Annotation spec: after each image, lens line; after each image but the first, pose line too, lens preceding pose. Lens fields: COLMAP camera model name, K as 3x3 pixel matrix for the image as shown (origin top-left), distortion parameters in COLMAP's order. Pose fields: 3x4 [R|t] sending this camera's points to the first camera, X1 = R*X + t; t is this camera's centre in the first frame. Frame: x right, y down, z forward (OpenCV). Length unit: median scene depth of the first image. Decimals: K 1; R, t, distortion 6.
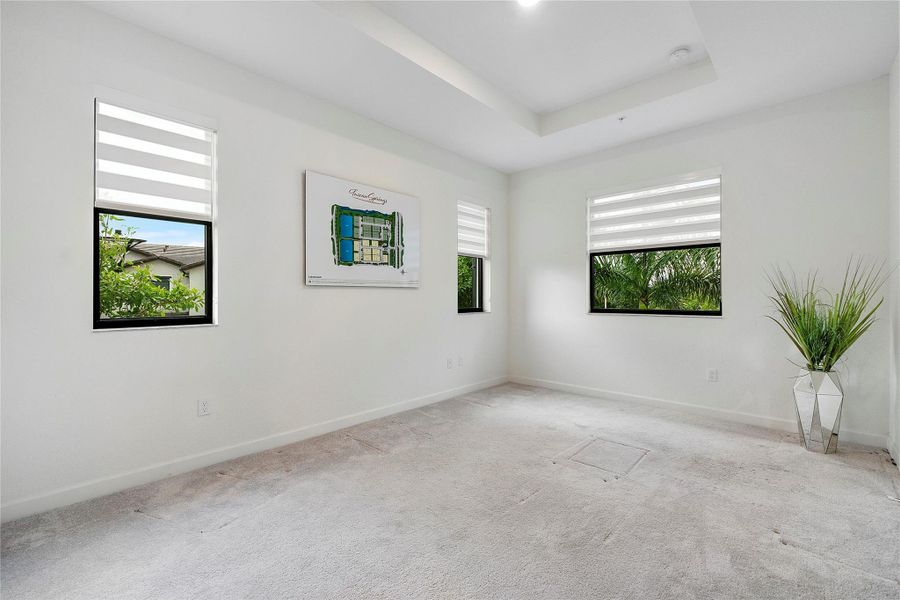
lens RADIAL K [[381.8, 0, 451.3], [0, 381.8, 299.3], [0, 0, 1]] dist [-0.007930, 0.000353]
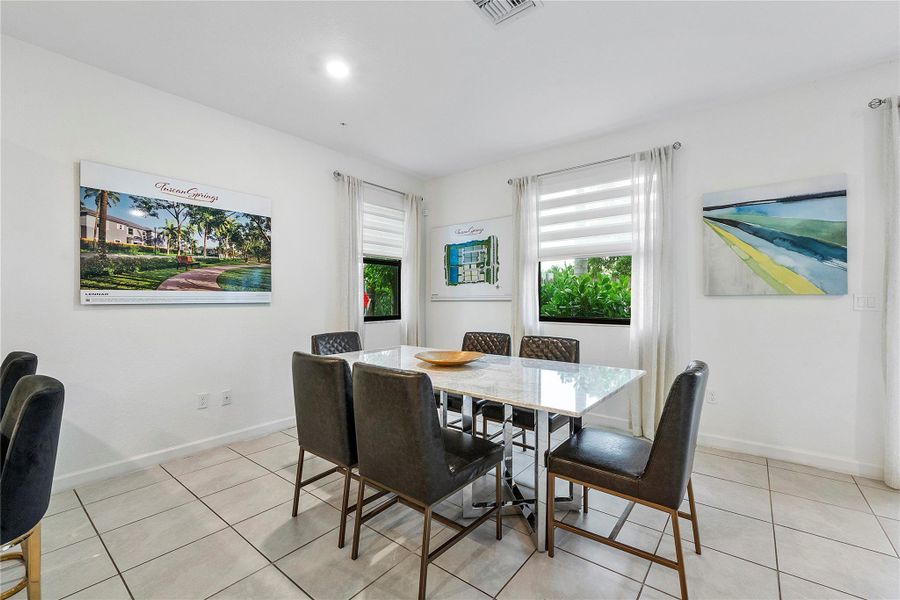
lens RADIAL K [[381.8, 0, 454.3], [0, 381.8, 299.1], [0, 0, 1]] dist [-0.007930, 0.000353]
pose [[0.078202, 0.004754, -0.996926, 1.061610], [-0.007571, 0.999963, 0.004174, -0.042425], [0.996909, 0.007222, 0.078235, 0.841326]]
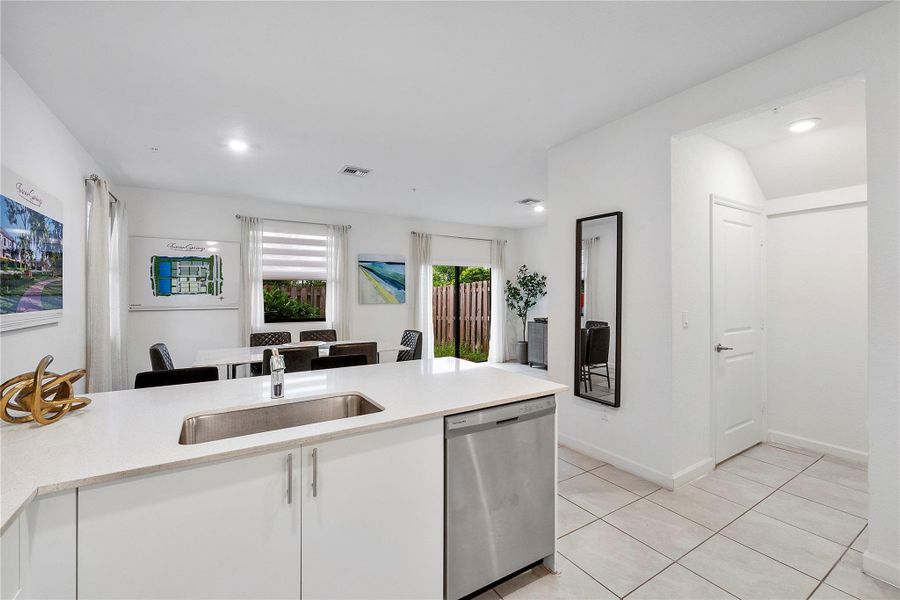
lens RADIAL K [[381.8, 0, 449.5], [0, 381.8, 296.1], [0, 0, 1]] dist [-0.007930, 0.000353]
pose [[0.964021, 0.001897, -0.265821, 1.113500], [-0.003339, 0.999982, -0.004971, -0.079525], [0.265807, 0.005680, 0.964010, -0.120126]]
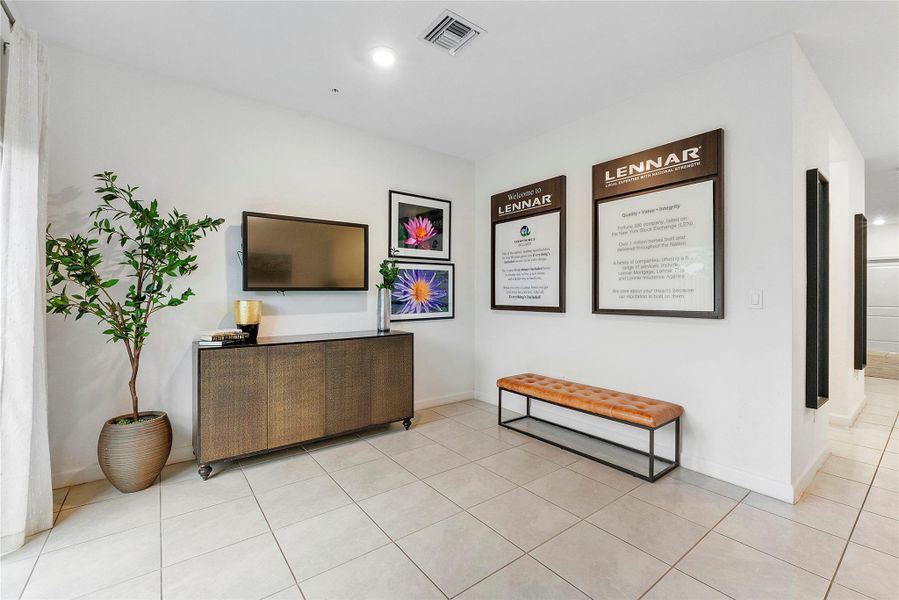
lens RADIAL K [[381.4, 0, 447.2], [0, 381.4, 296.1], [0, 0, 1]] dist [-0.007930, 0.000353]
pose [[0.175293, 0.000218, 0.984516, 0.389183], [0.004980, 0.999987, -0.001108, -0.046638], [-0.984504, 0.005097, 0.175290, 1.380530]]
